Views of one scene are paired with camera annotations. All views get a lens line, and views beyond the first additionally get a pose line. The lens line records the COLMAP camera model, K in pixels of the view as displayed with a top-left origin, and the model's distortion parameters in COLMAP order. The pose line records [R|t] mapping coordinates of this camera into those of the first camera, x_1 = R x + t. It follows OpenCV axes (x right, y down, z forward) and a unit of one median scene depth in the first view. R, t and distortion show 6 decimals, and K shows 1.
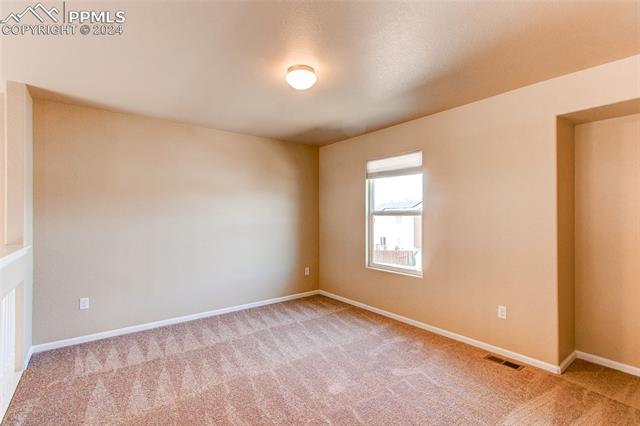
lens RADIAL K [[283.9, 0, 322.2], [0, 283.9, 214.8], [0, 0, 1]] dist [-0.000793, -0.000144]
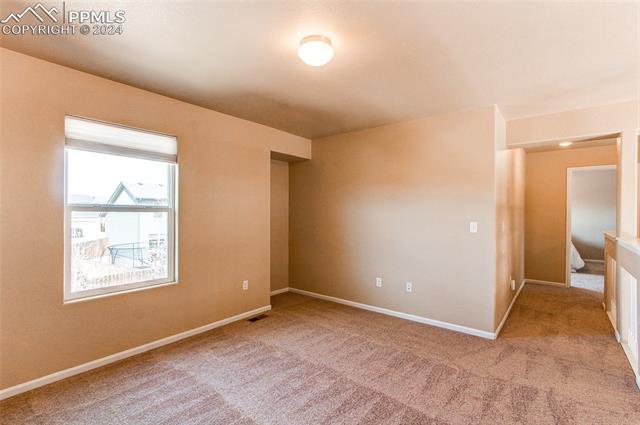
lens RADIAL K [[283.9, 0, 322.2], [0, 283.9, 214.3], [0, 0, 1]] dist [-0.000793, -0.000144]
pose [[-0.178977, -0.003076, 0.983848, -0.652668], [-0.002887, 0.999992, 0.002601, 0.006883], [-0.983849, -0.002375, -0.178985, 0.788478]]
